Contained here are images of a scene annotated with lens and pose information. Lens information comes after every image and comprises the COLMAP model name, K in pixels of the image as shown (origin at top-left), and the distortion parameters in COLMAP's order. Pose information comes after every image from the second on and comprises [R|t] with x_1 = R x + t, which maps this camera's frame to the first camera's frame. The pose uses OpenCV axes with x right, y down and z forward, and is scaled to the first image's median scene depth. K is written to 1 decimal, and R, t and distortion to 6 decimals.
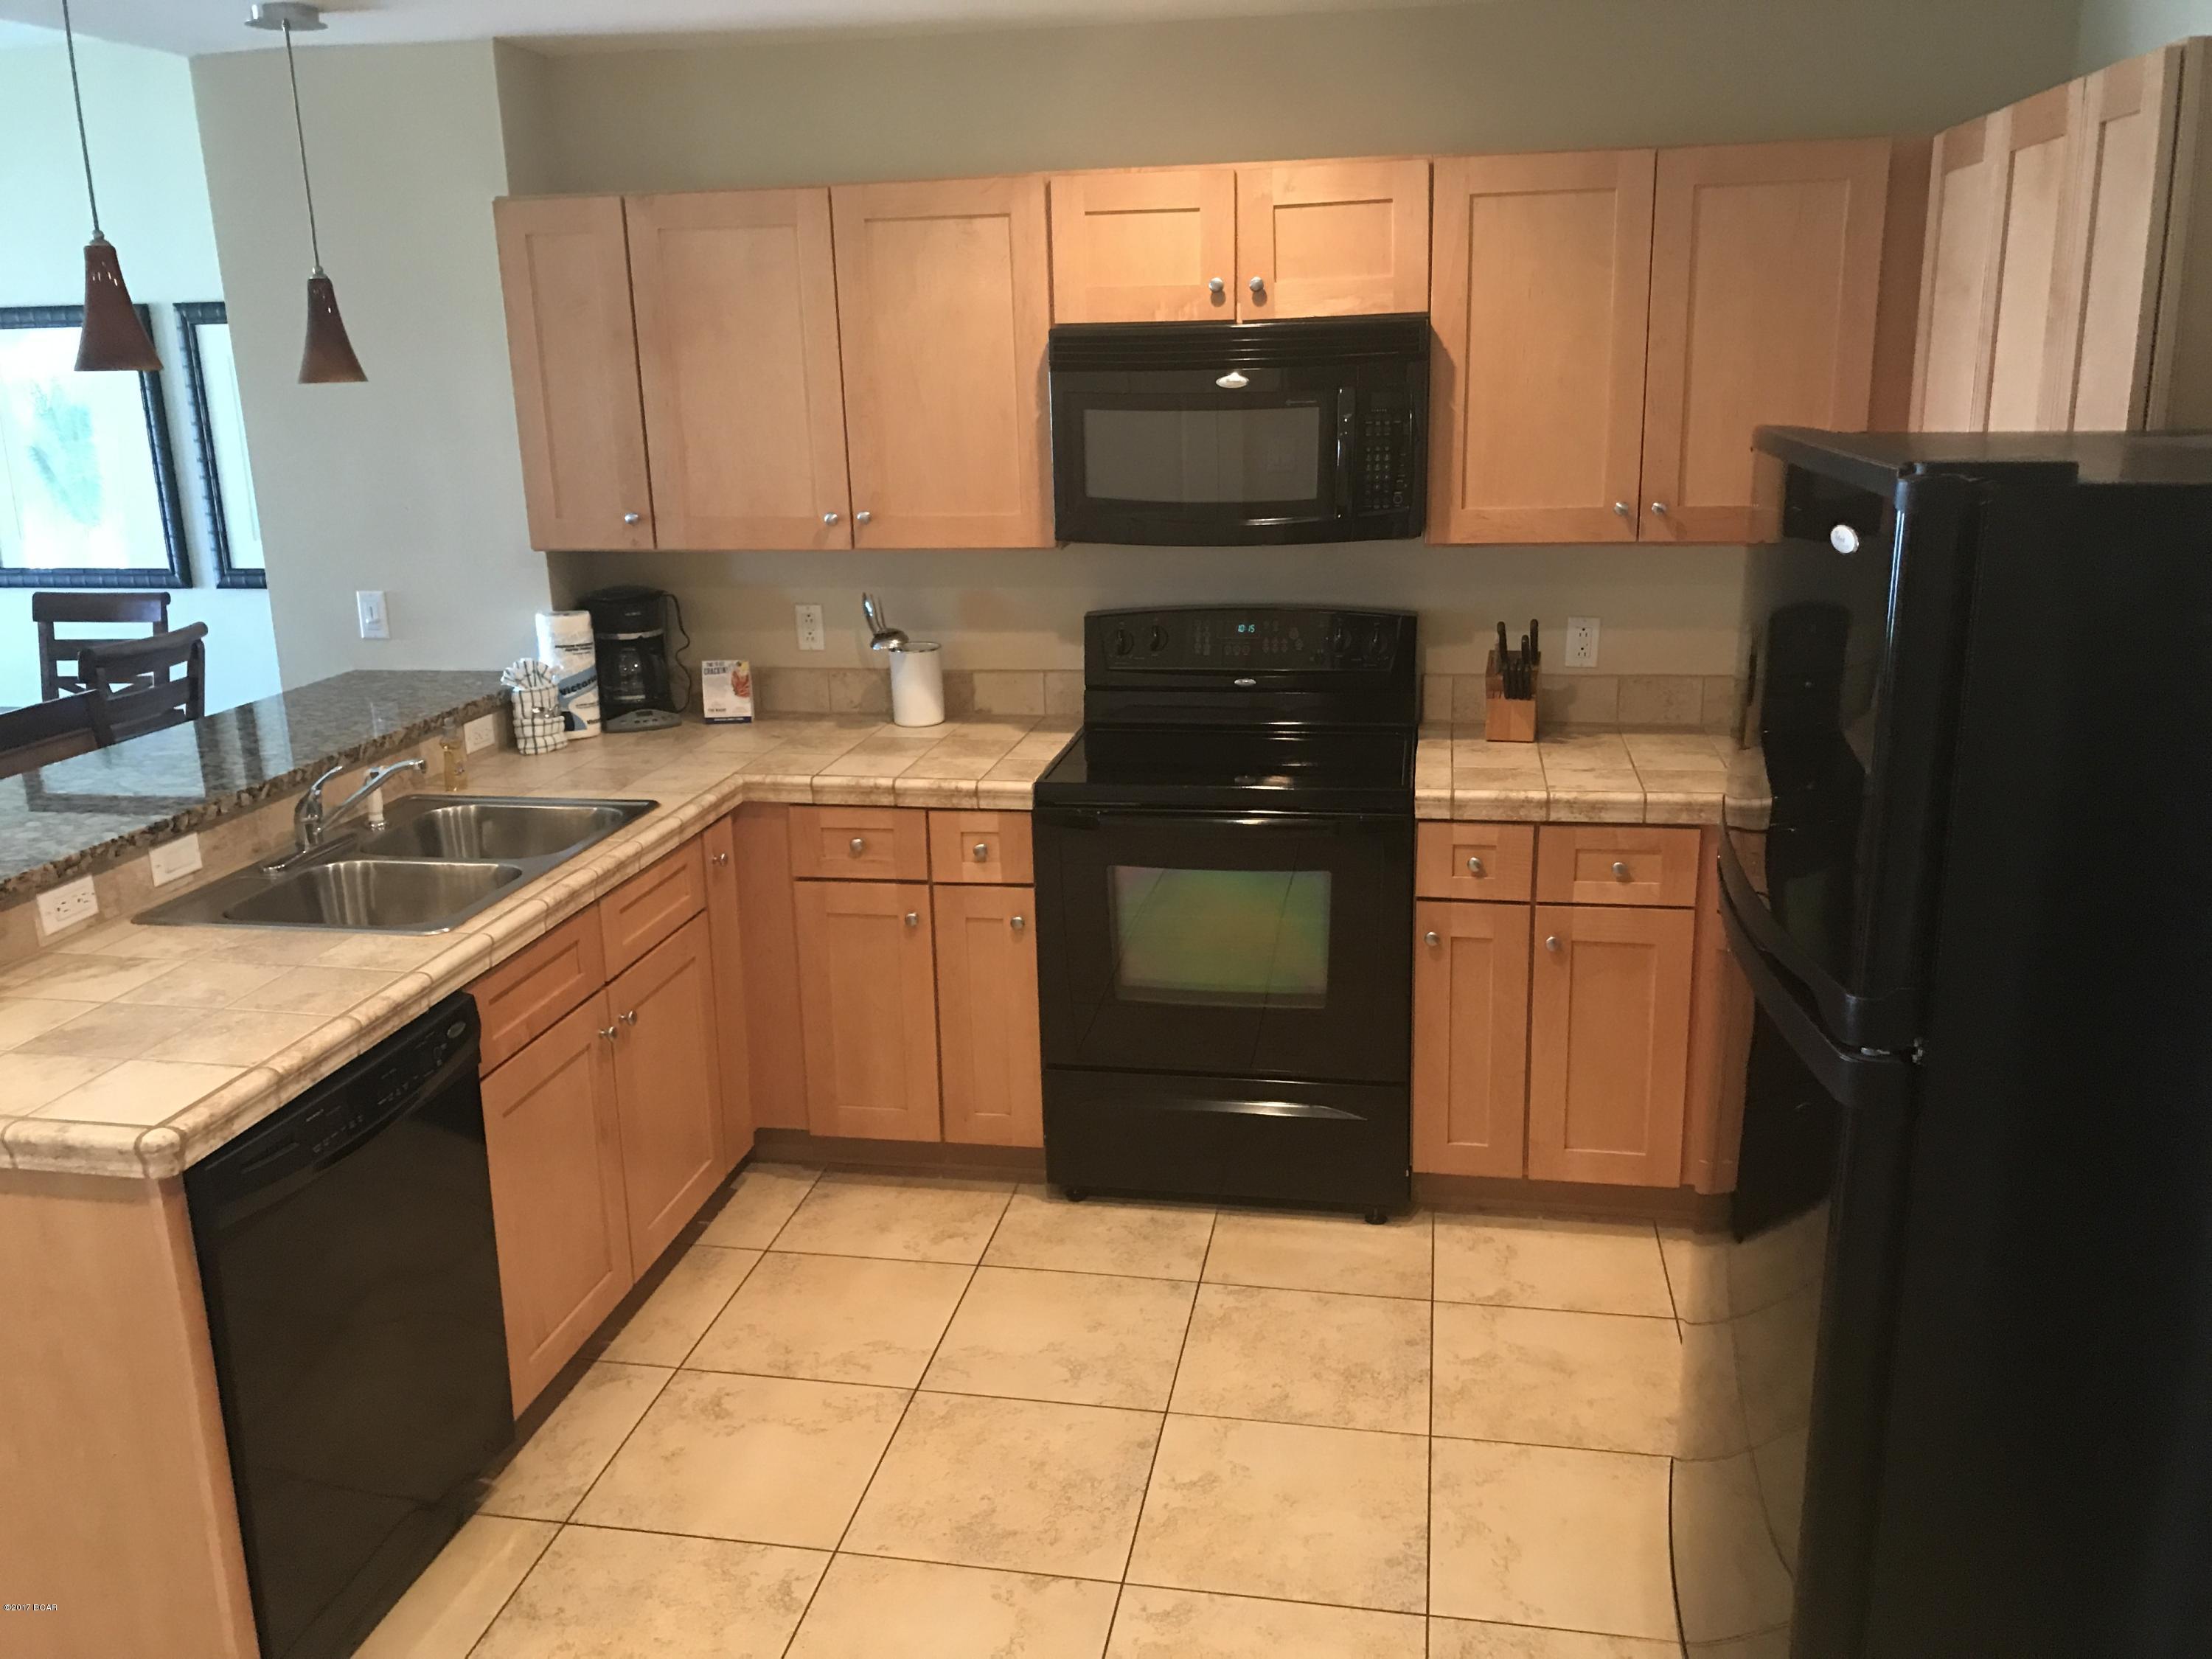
lens RADIAL K [[1809.5, 0, 1096.8], [0, 1809.5, 793.0], [0, 0, 1]] dist [0.011941, 0.011063]
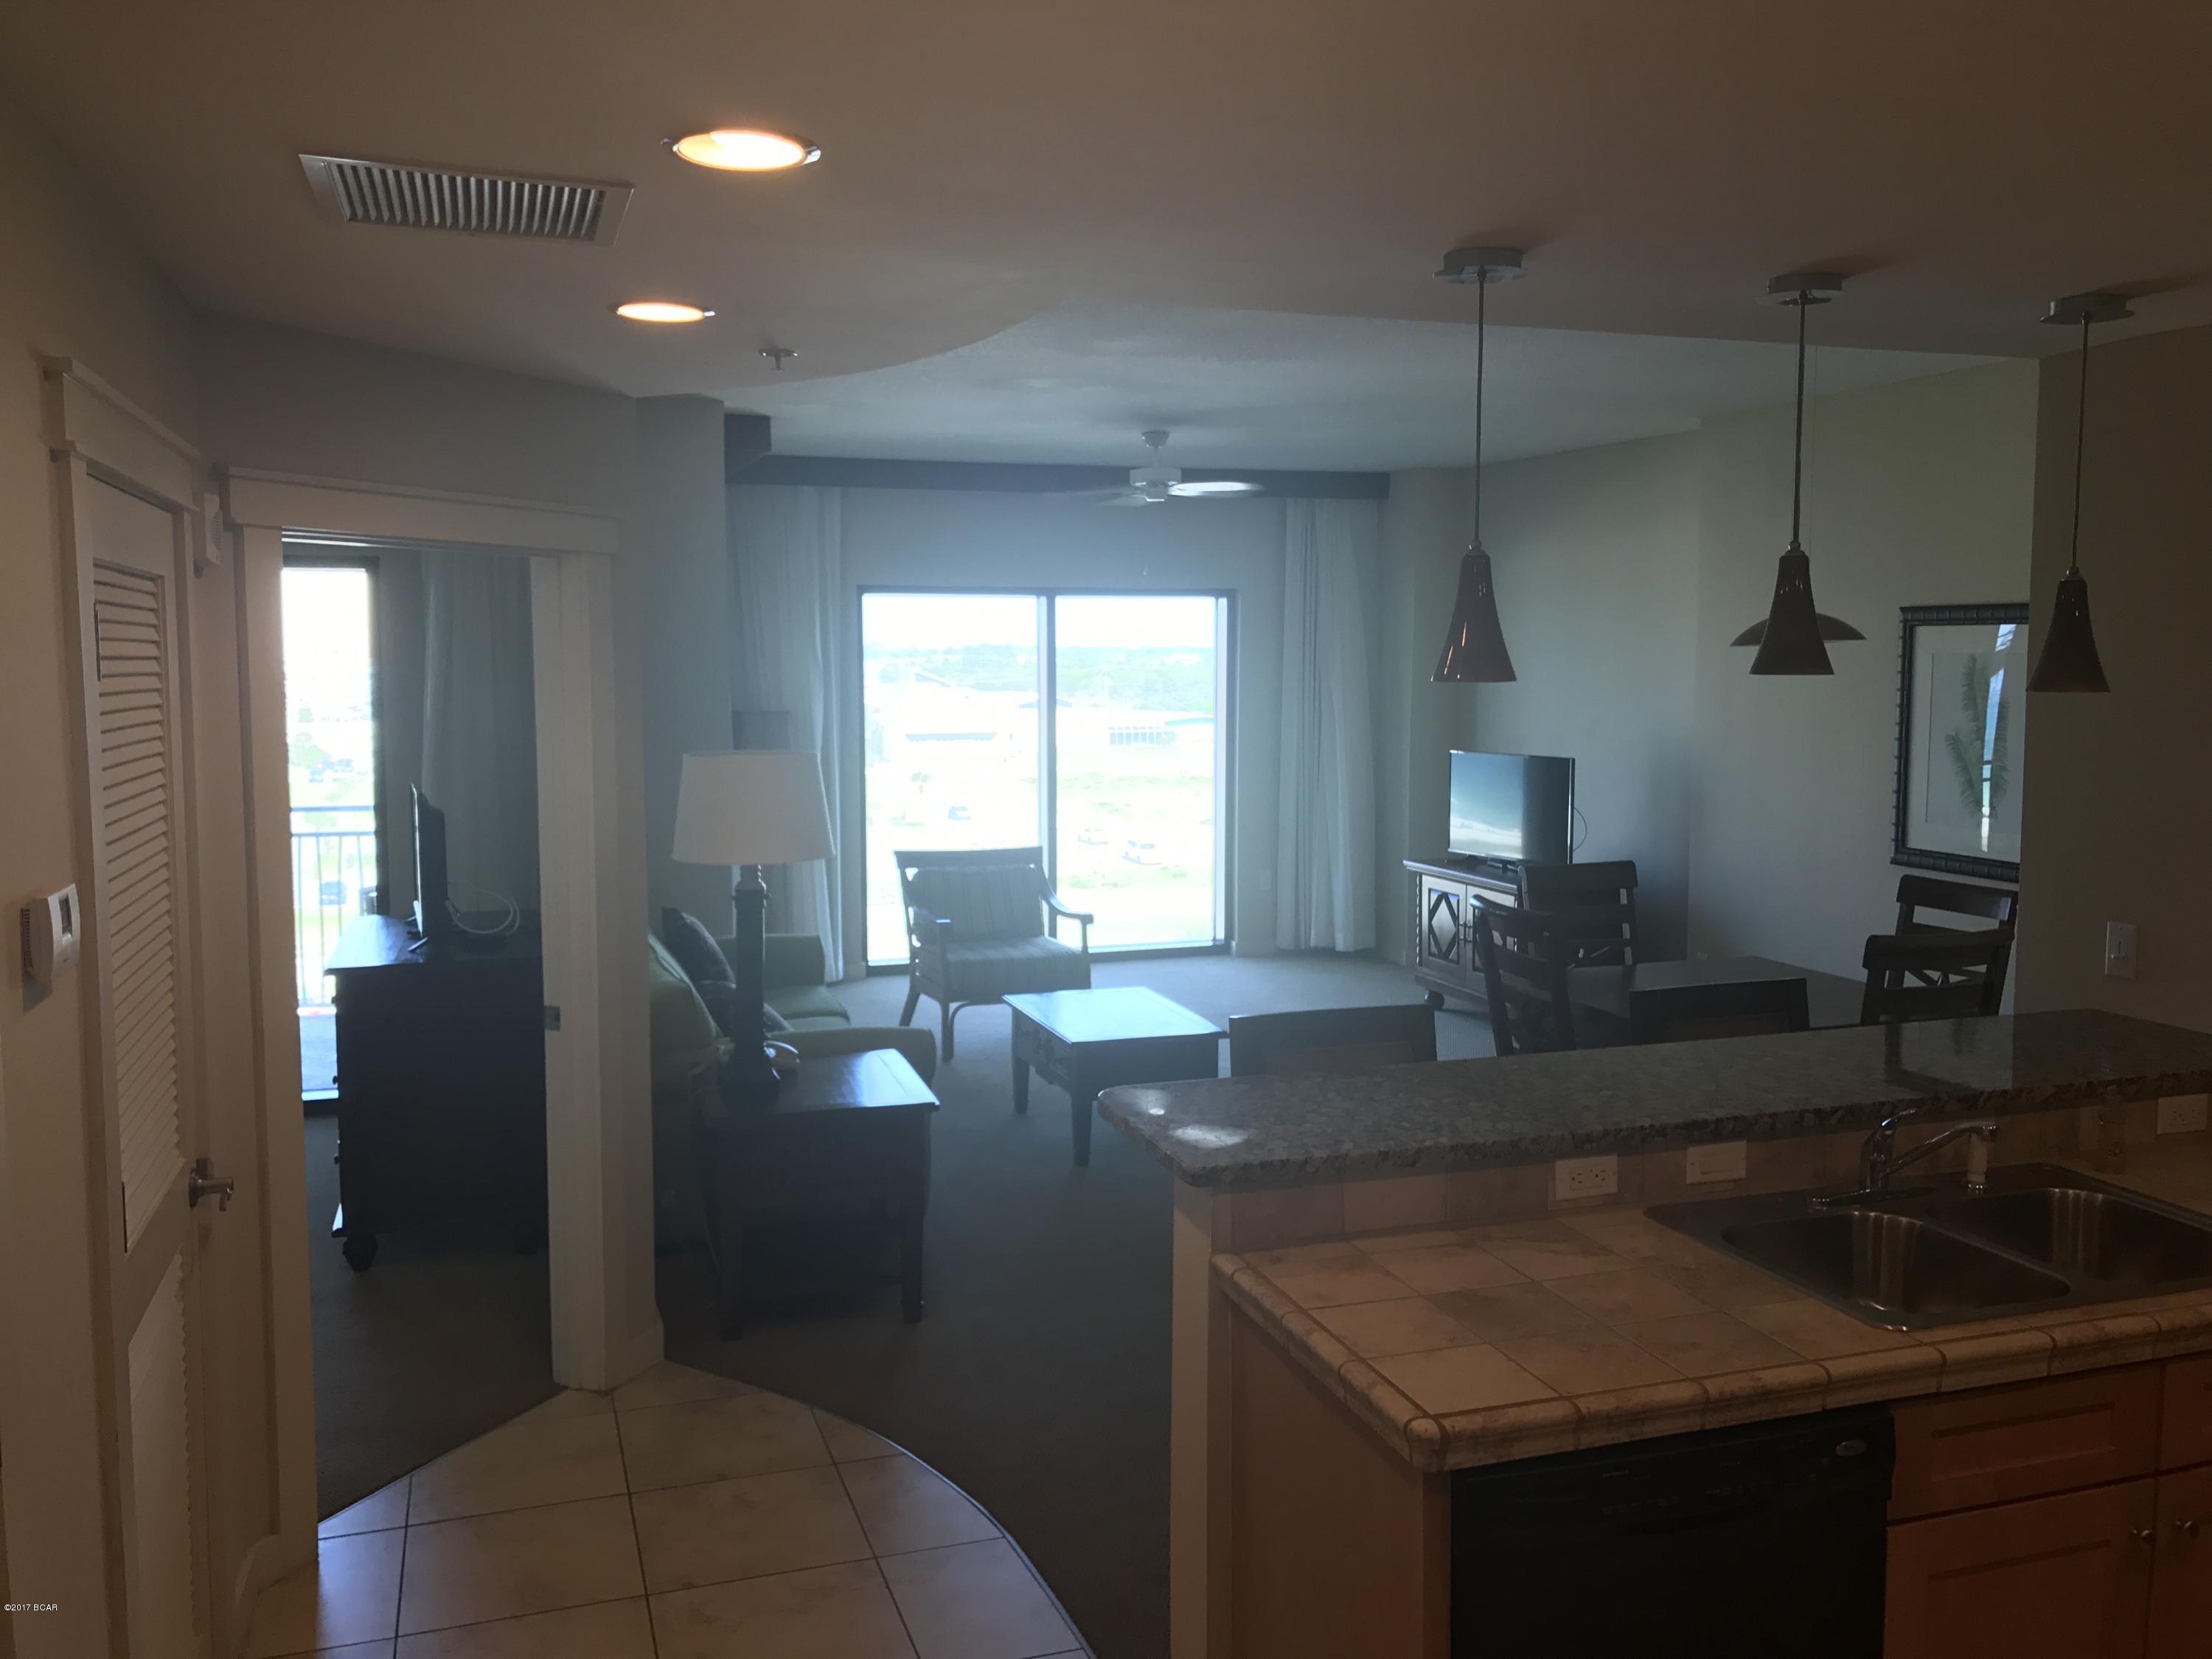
lens RADIAL K [[1809.5, 0, 1096.8], [0, 1809.5, 793.0], [0, 0, 1]] dist [0.011941, 0.011063]
pose [[0.493249, 0.090089, -0.865211, 0.169117], [-0.221748, 0.974786, -0.024918, -0.064133], [0.841150, 0.204150, 0.500789, 0.205321]]
